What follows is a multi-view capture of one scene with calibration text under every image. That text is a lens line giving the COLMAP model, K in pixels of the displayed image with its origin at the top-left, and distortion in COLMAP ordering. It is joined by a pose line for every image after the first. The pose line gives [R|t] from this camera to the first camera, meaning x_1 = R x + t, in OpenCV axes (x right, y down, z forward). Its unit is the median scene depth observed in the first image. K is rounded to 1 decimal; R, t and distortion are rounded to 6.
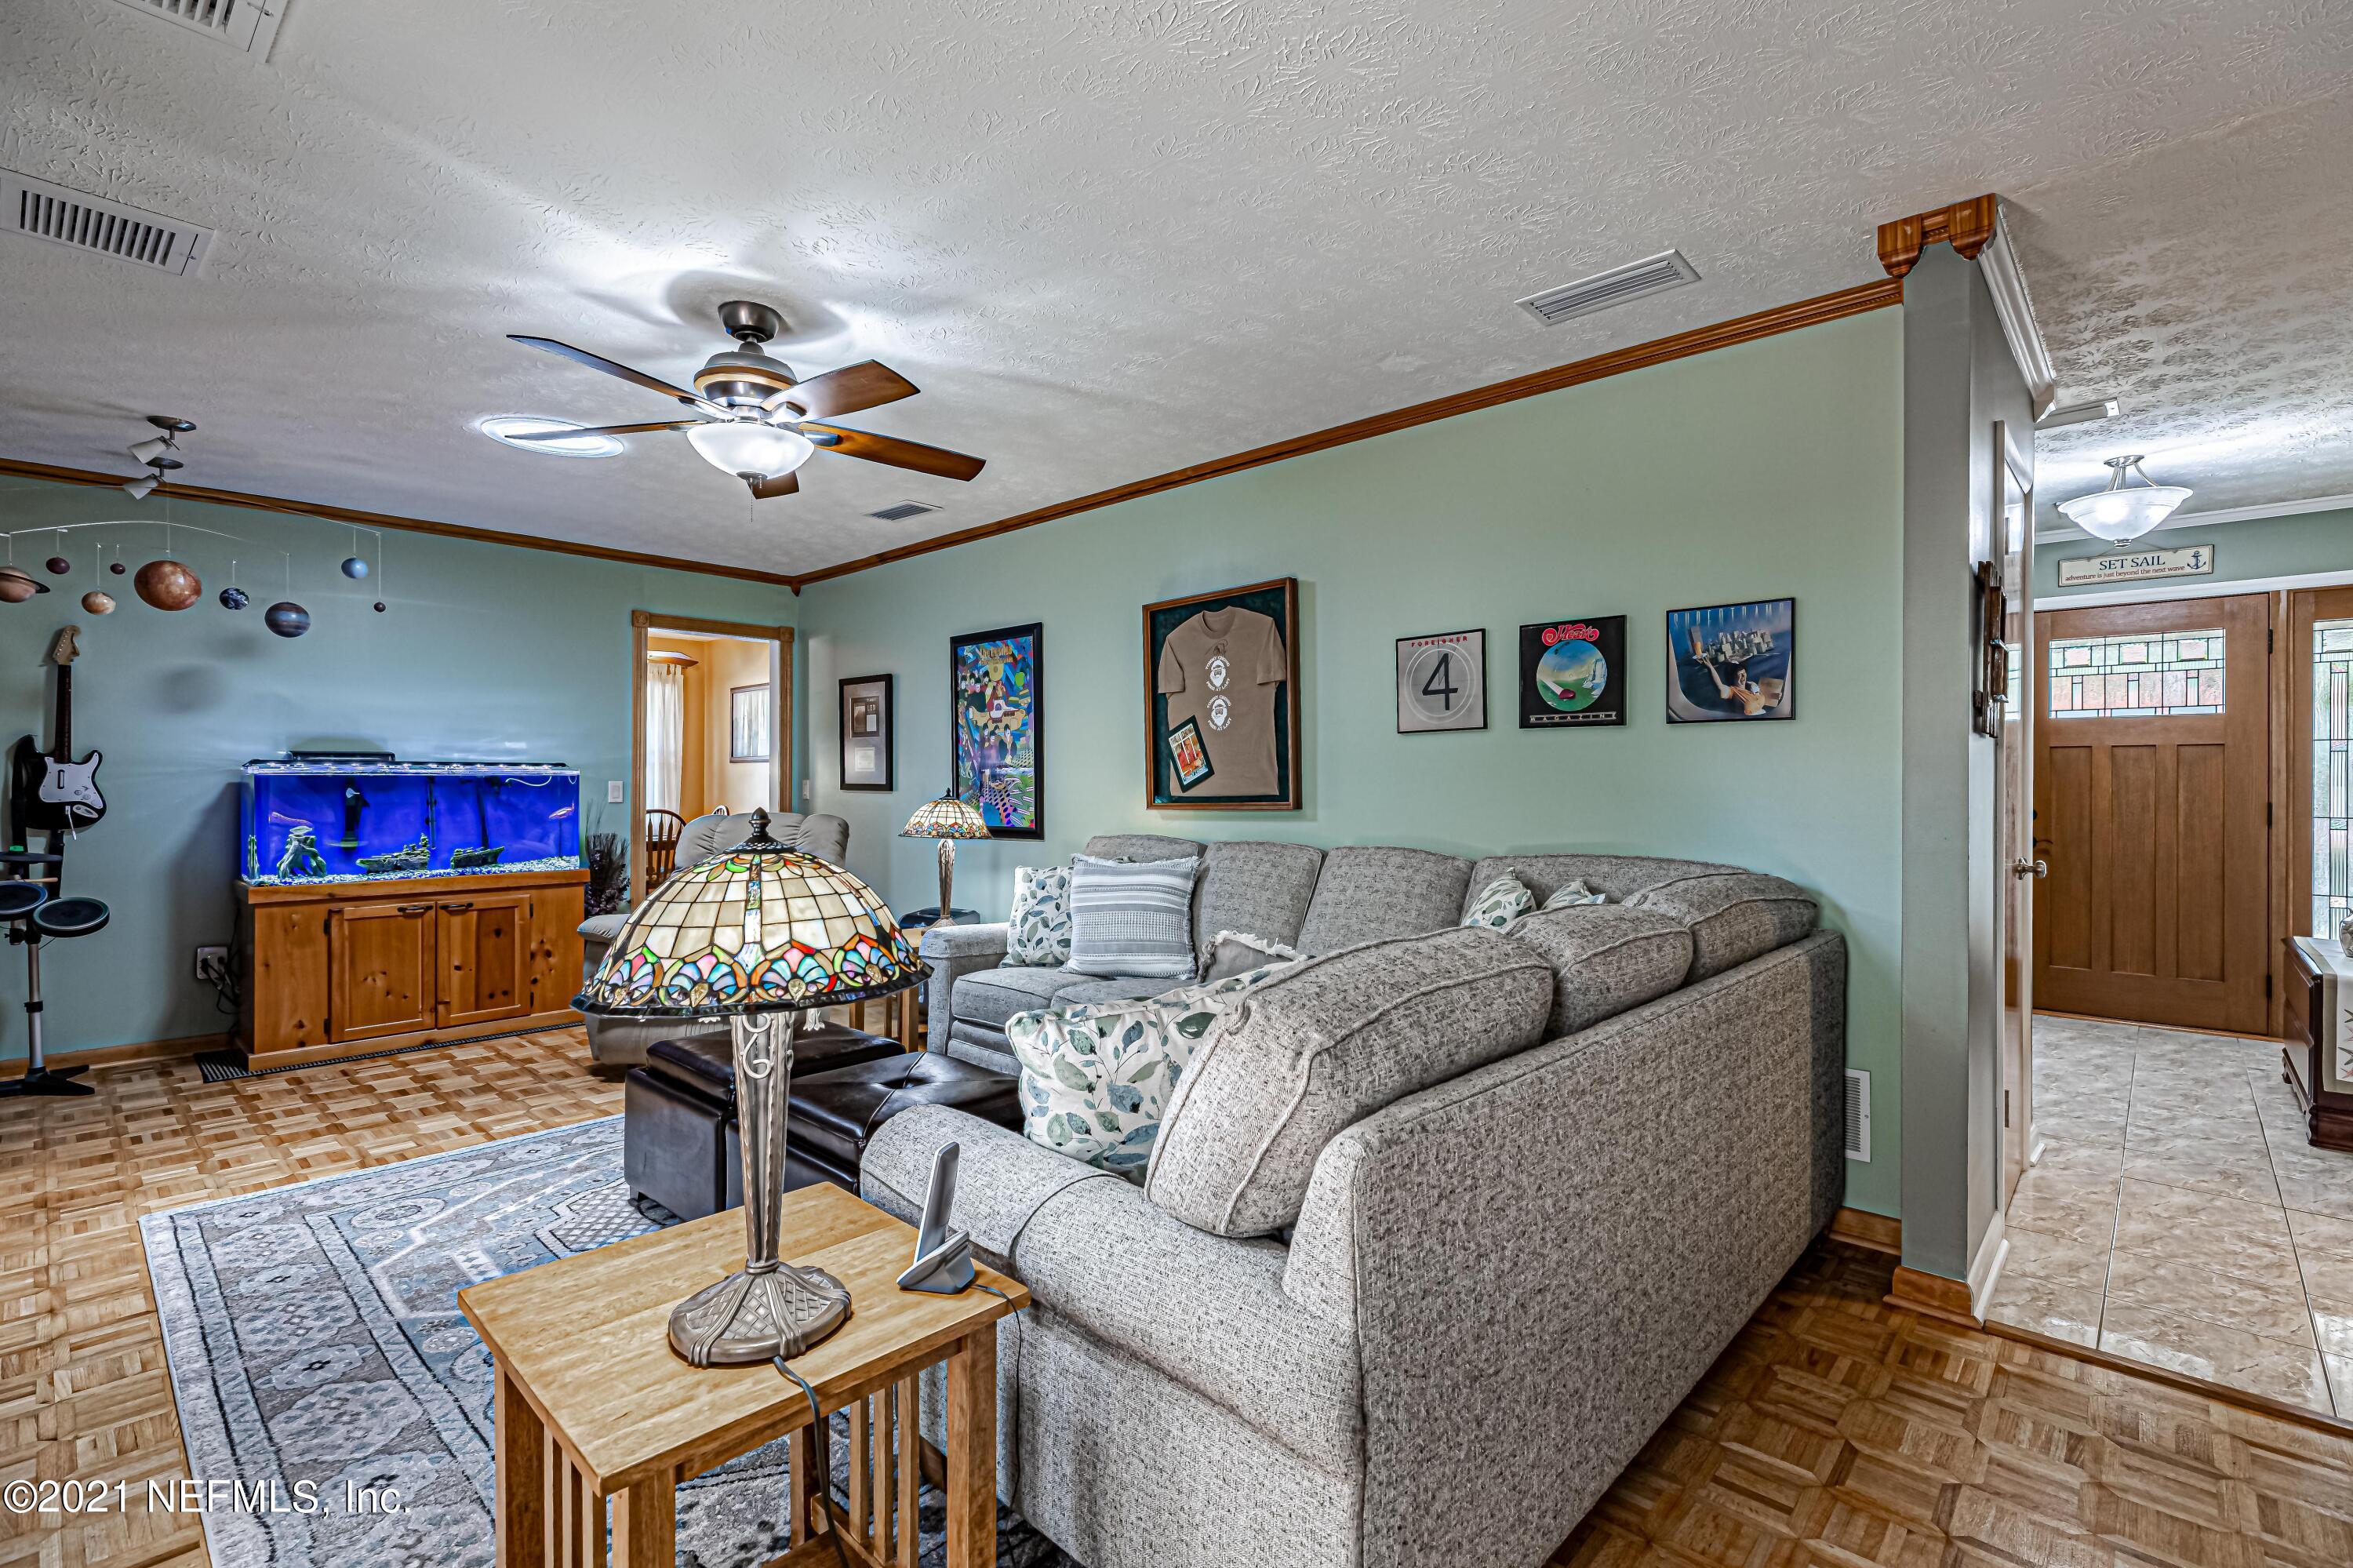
lens RADIAL K [[1063.6, 0, 1175.6], [0, 1063.6, 785.3], [0, 0, 1]] dist [0.000959, 0.000530]
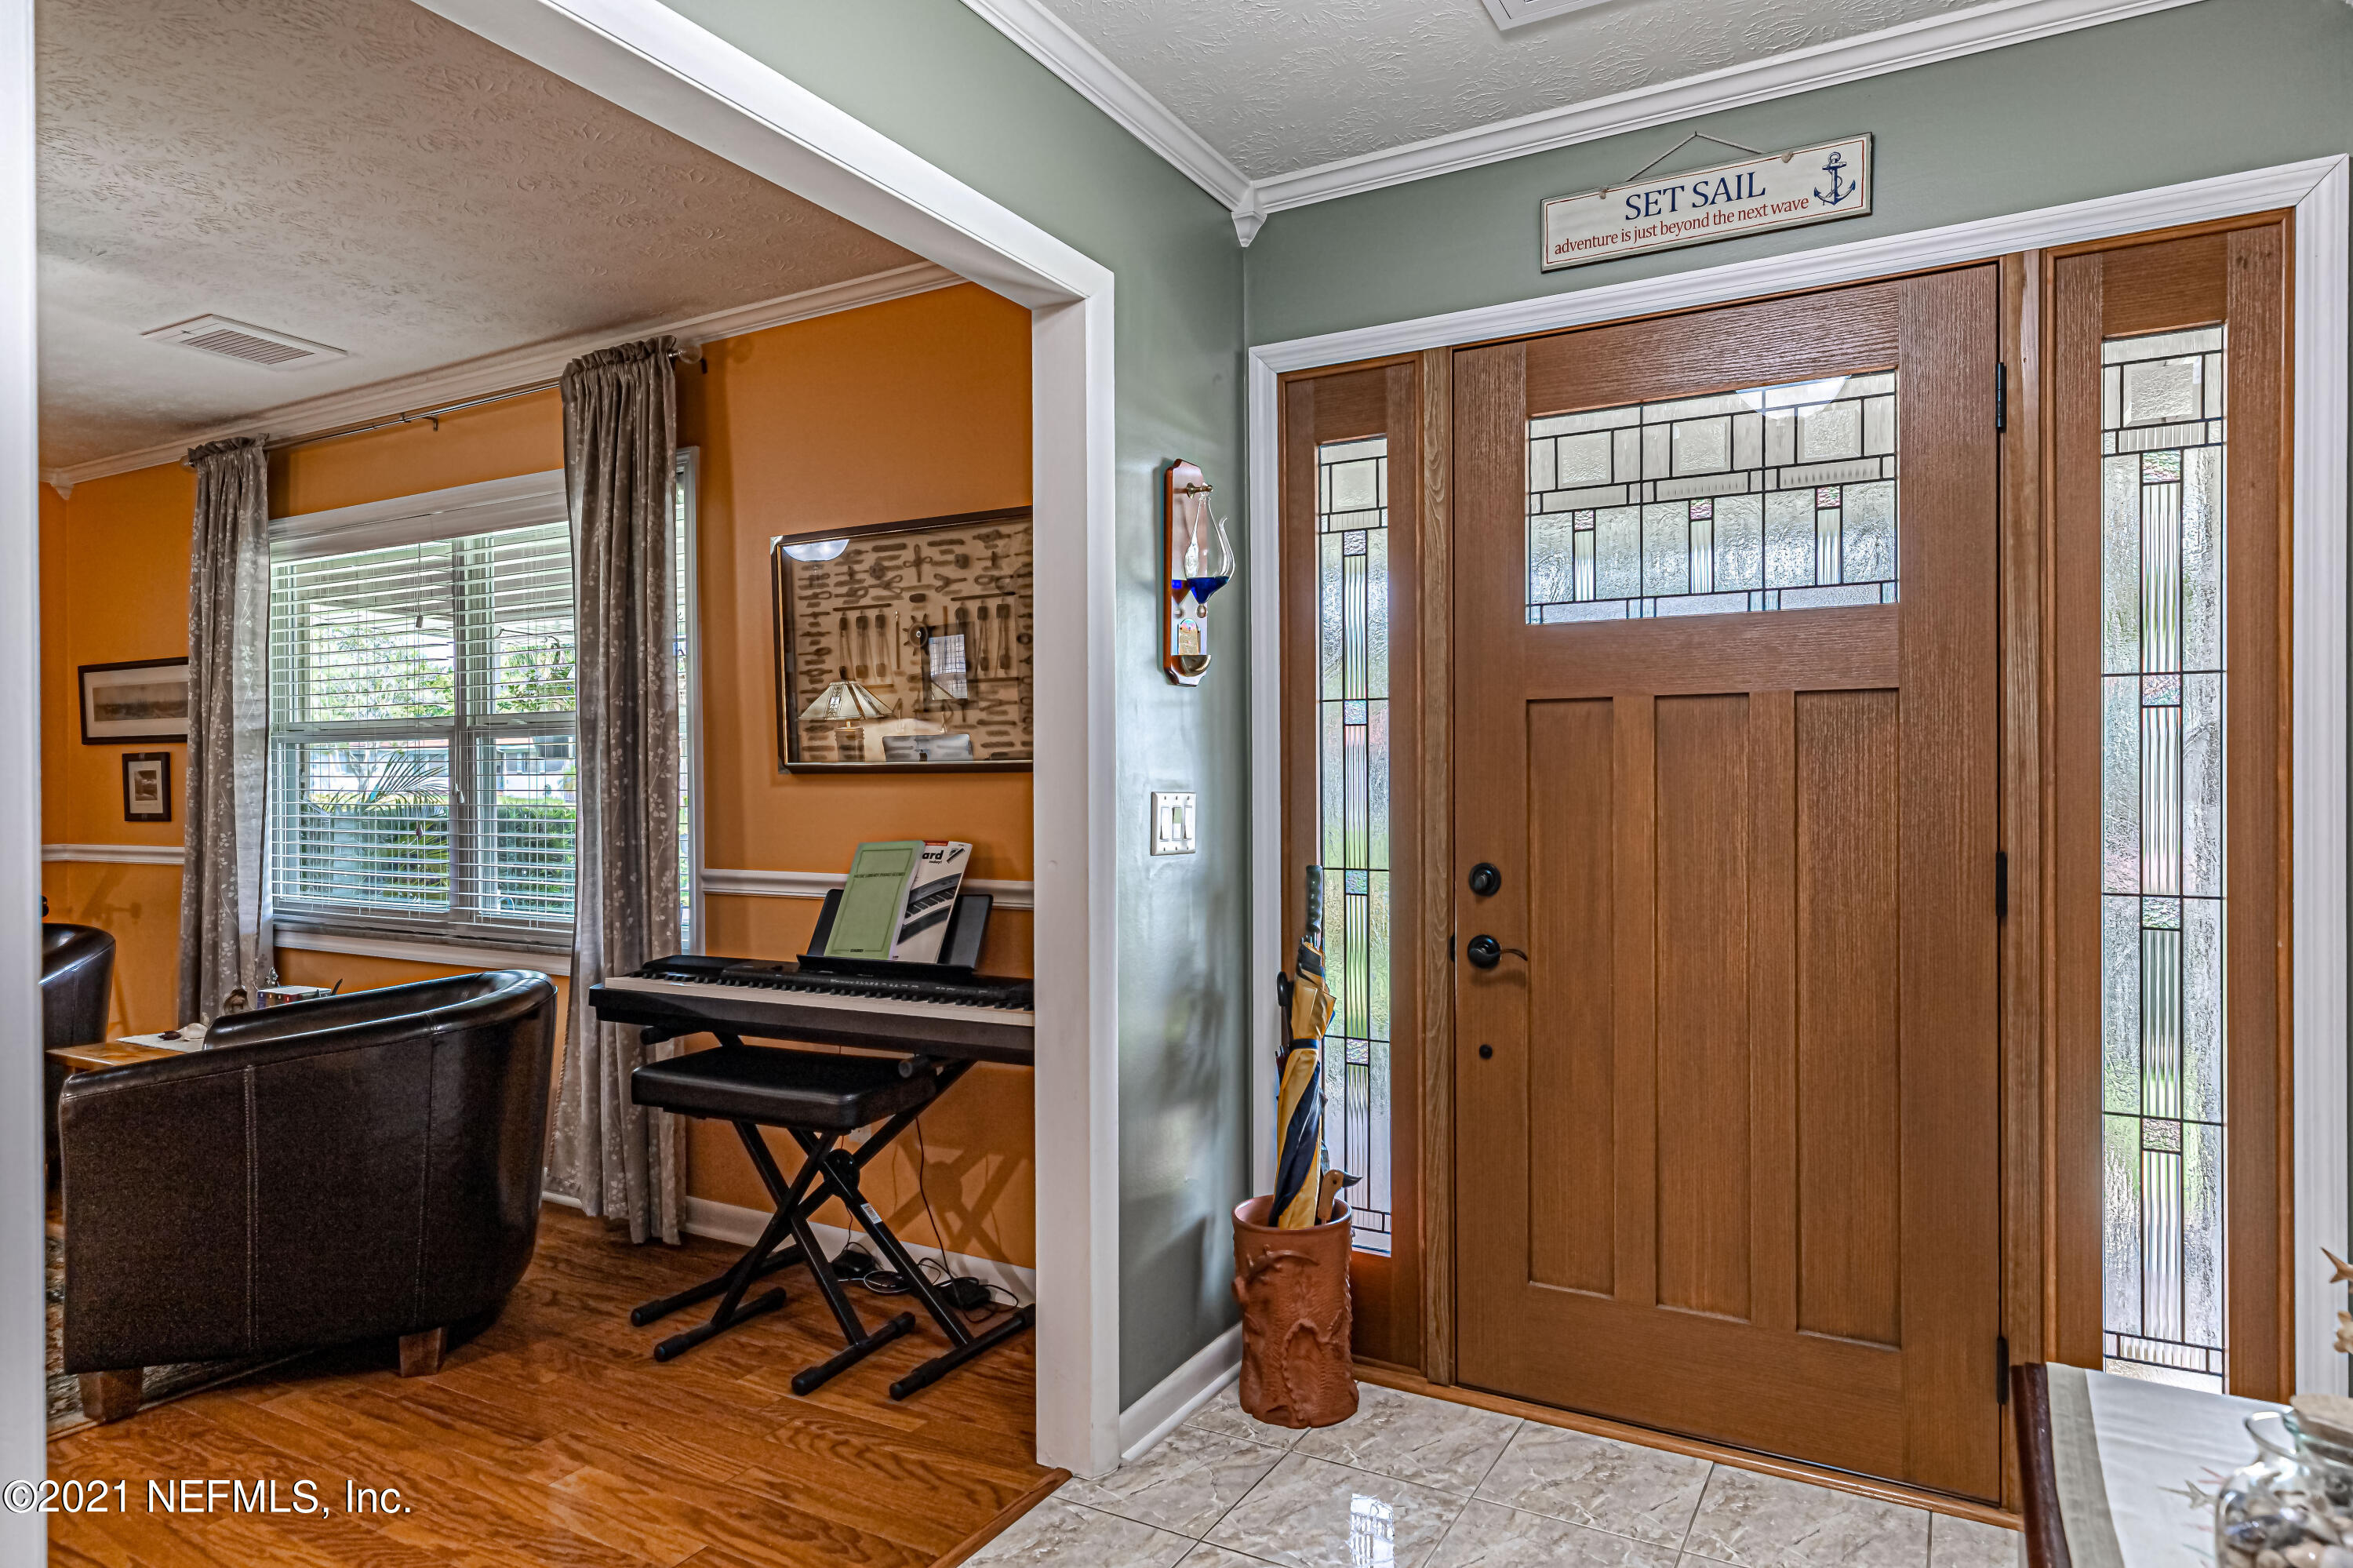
lens RADIAL K [[1367.8, 0, 1175.1], [0, 1367.8, 781.7], [0, 0, 1]] dist [0.000287, 0.000193]
pose [[0.965919, -0.002998, 0.258826, 0.622996], [0.003507, 0.999993, -0.001505, -0.007419], [-0.258820, 0.002362, 0.965923, 0.611404]]
